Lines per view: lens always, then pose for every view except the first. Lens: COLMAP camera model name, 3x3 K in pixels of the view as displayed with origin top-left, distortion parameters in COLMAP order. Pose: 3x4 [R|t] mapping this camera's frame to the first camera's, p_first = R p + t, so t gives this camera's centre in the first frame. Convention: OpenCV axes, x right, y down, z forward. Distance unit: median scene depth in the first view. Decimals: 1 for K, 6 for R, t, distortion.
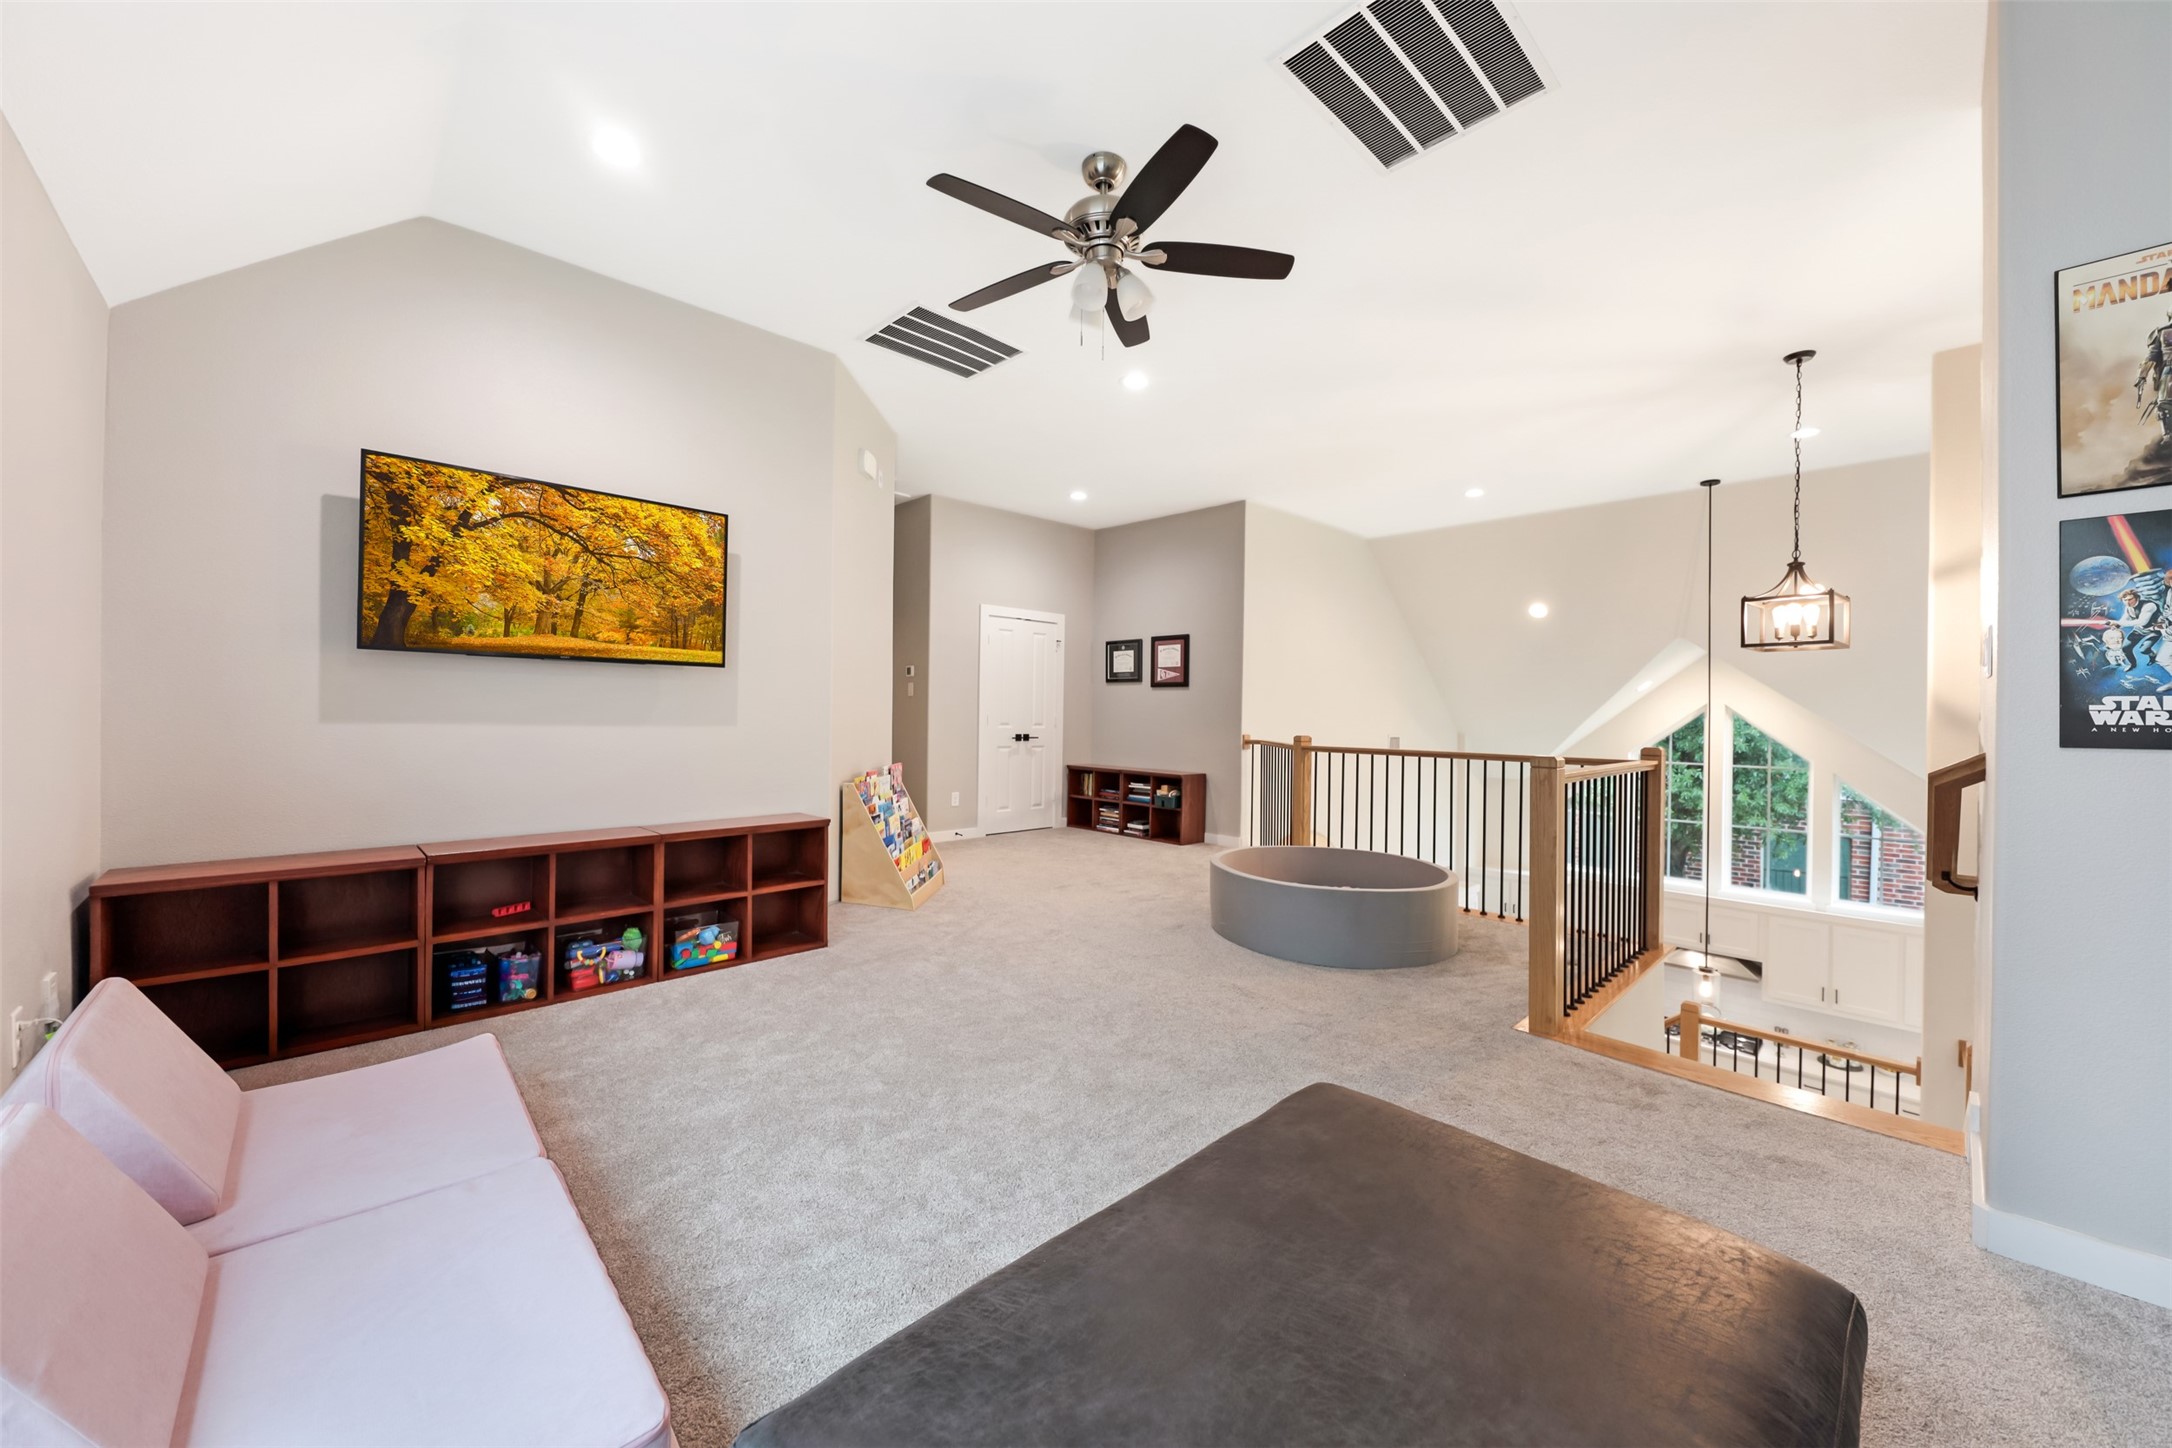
lens RADIAL K [[772.2, 0, 1083.6], [0, 772.2, 698.8], [0, 0, 1]] dist [0.022453, 0.000013]
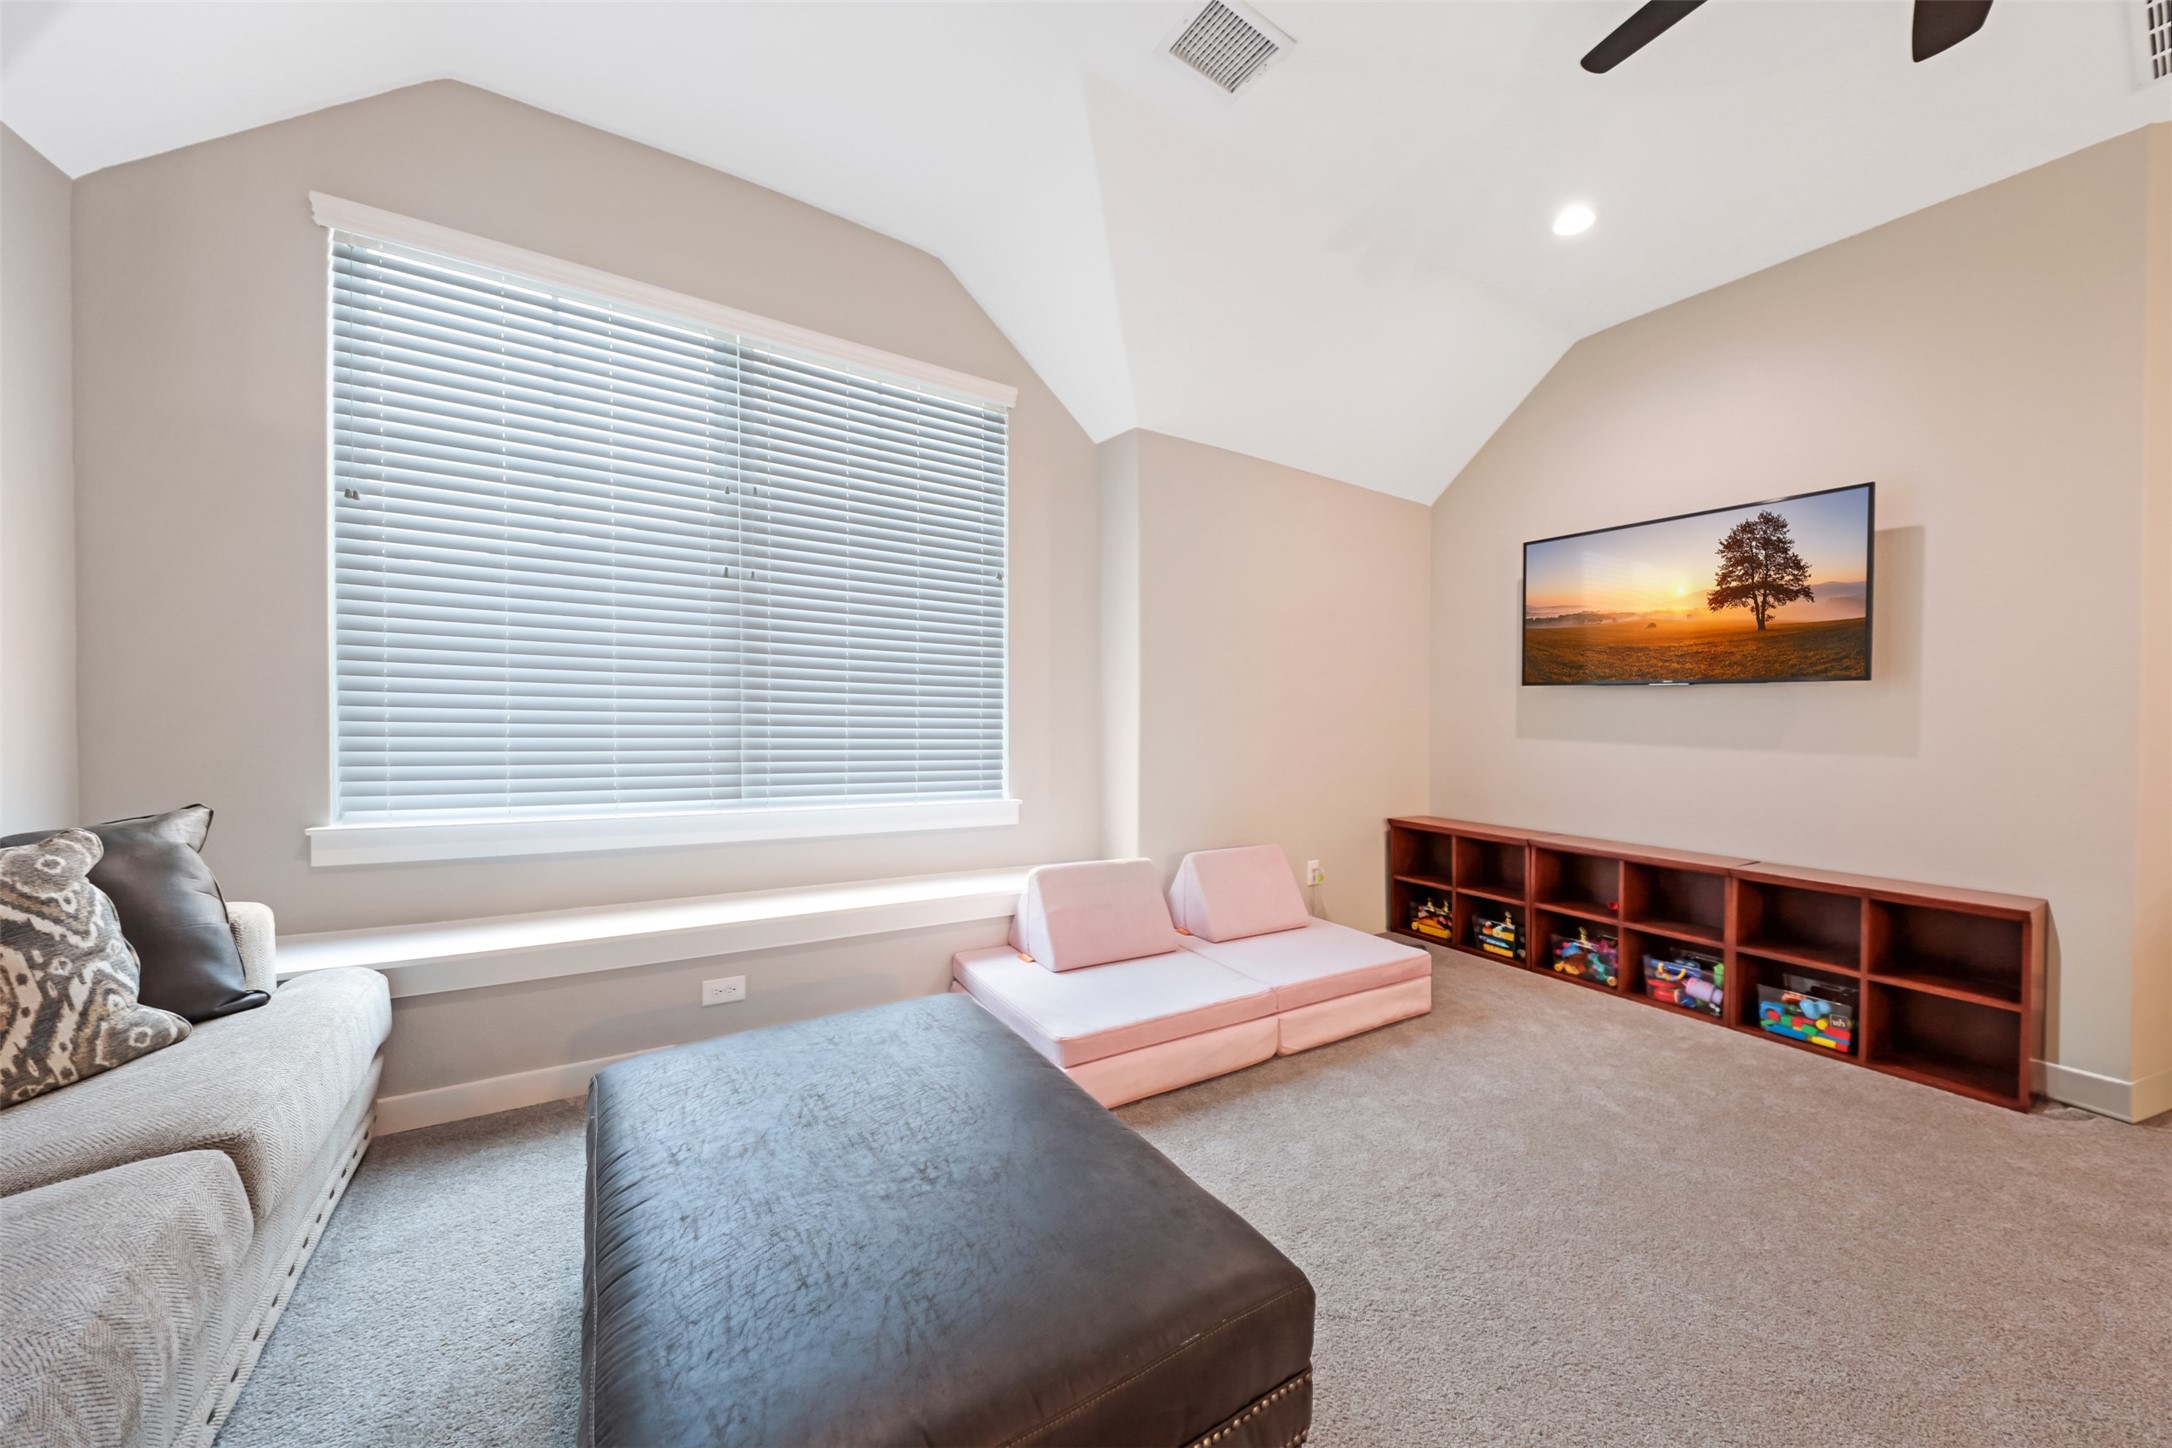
lens RADIAL K [[758.0, 0, 1086.0], [0, 758.0, 724.0], [0, 0, 1]] dist [-0.001687, -0.000188]
pose [[-0.183146, -0.002527, -0.983083, 0.468586], [-0.000389, 0.999997, -0.002498, 0.006977], [0.983086, -0.000075, -0.183146, 0.416537]]
